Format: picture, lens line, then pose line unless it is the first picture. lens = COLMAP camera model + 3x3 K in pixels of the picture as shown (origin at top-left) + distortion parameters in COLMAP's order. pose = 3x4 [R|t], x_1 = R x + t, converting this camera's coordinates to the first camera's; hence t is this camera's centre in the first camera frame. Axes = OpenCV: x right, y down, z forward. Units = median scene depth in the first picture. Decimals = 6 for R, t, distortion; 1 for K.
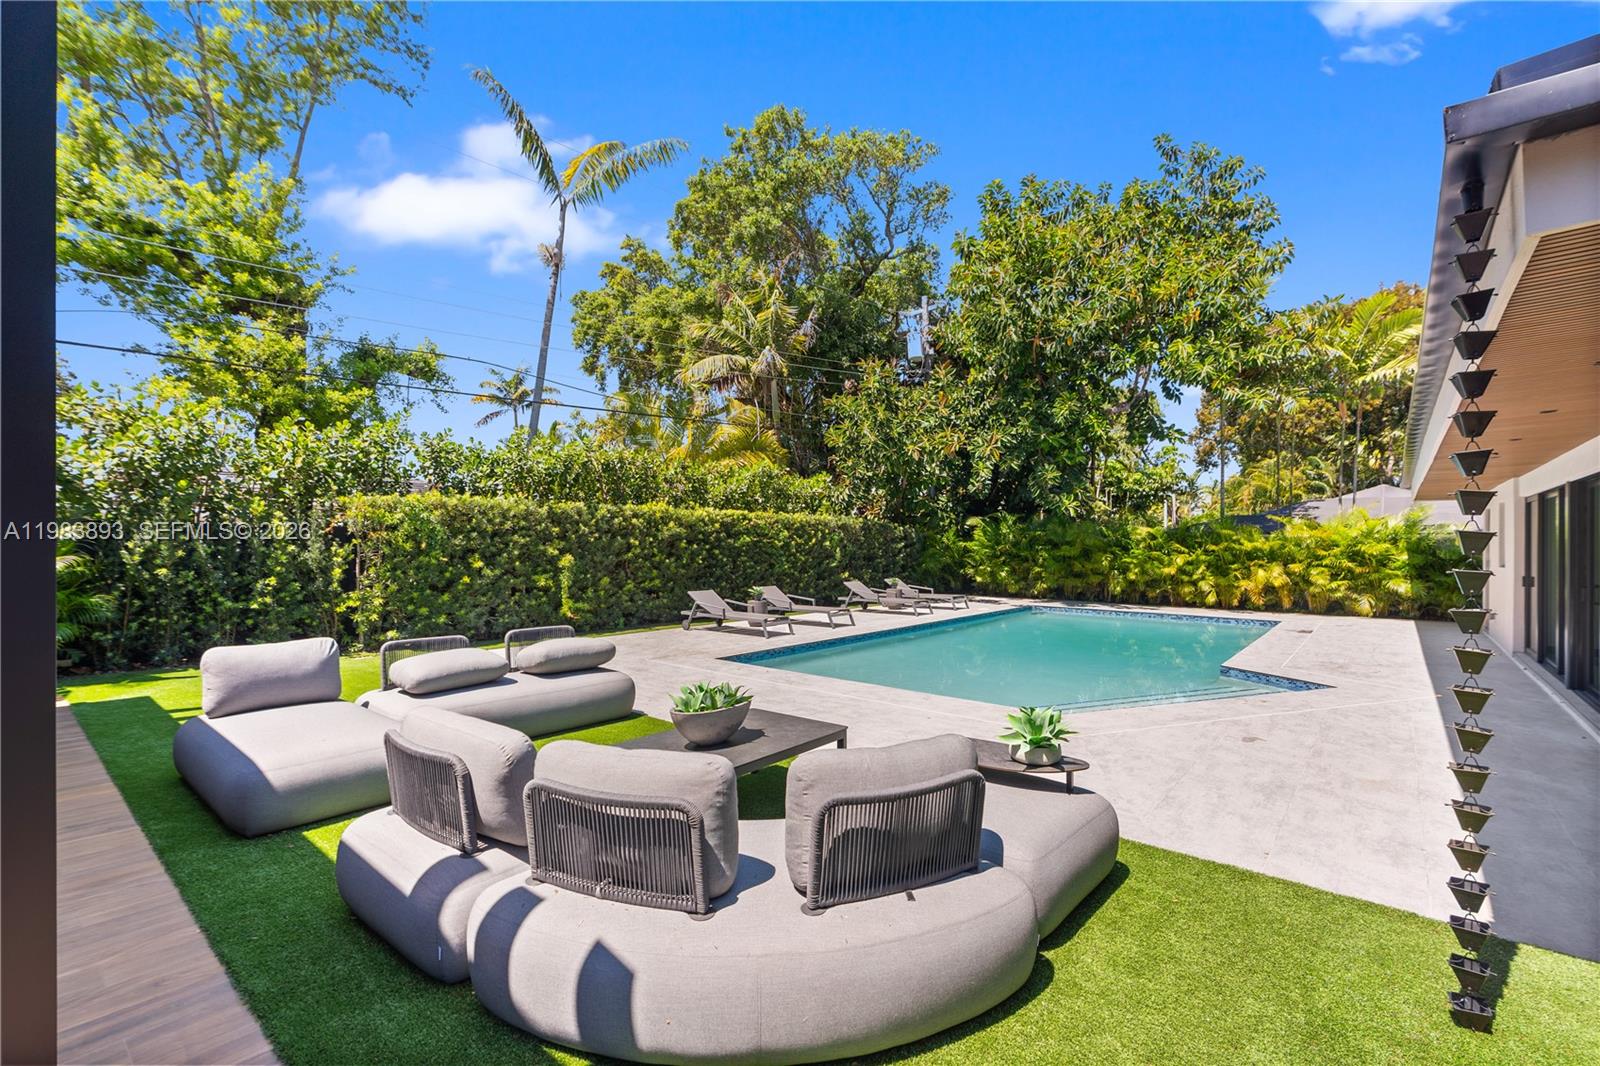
lens RADIAL K [[707.4, 0, 805.3], [0, 707.4, 534.2], [0, 0, 1]] dist [-0.003213, 0.000119]
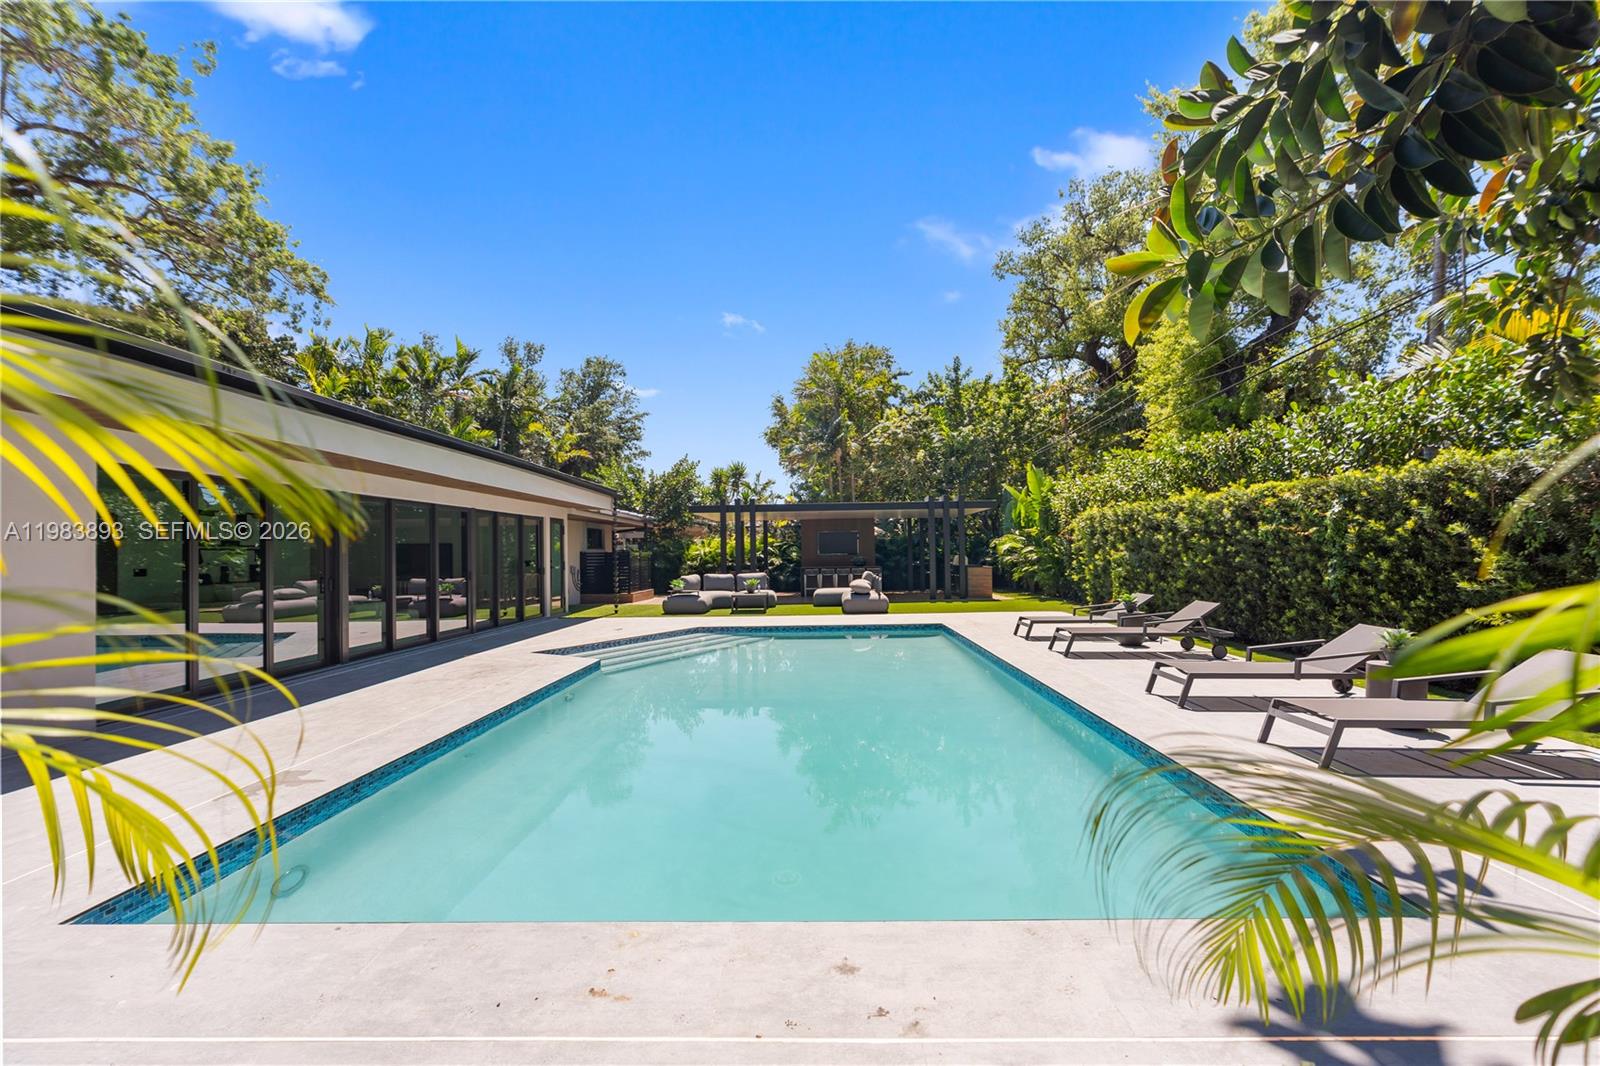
lens RADIAL K [[702.7, 0, 804.7], [0, 702.7, 540.2], [0, 0, 1]] dist [-0.003889, -0.000076]
pose [[-0.780858, -0.002492, -0.624704, 0.579848], [0.016353, 0.999568, -0.024428, 0.023106], [0.624495, -0.029291, -0.780480, 1.166237]]
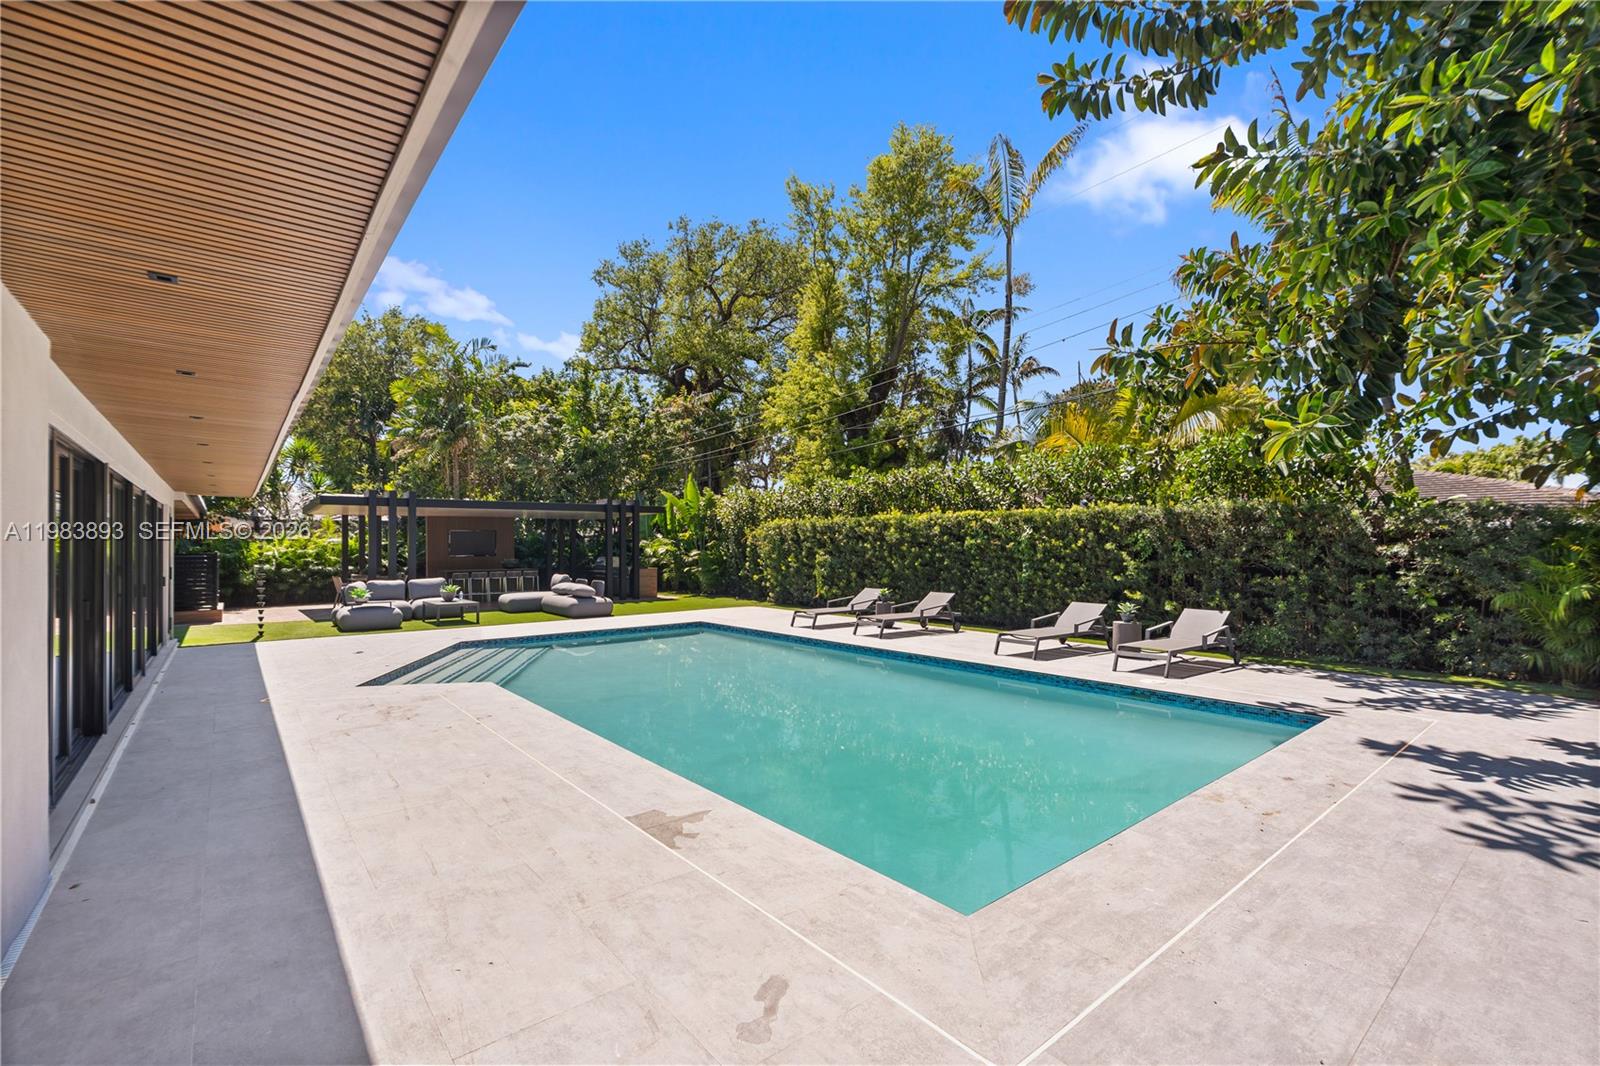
lens RADIAL K [[704.5, 0, 797.2], [0, 704.5, 546.1], [0, 0, 1]] dist [-0.005274, -0.000254]
pose [[-0.190609, -0.001708, -0.981664, 0.808778], [0.012047, 0.999919, -0.004079, 0.011573], [0.981592, -0.012603, -0.190573, 0.907658]]
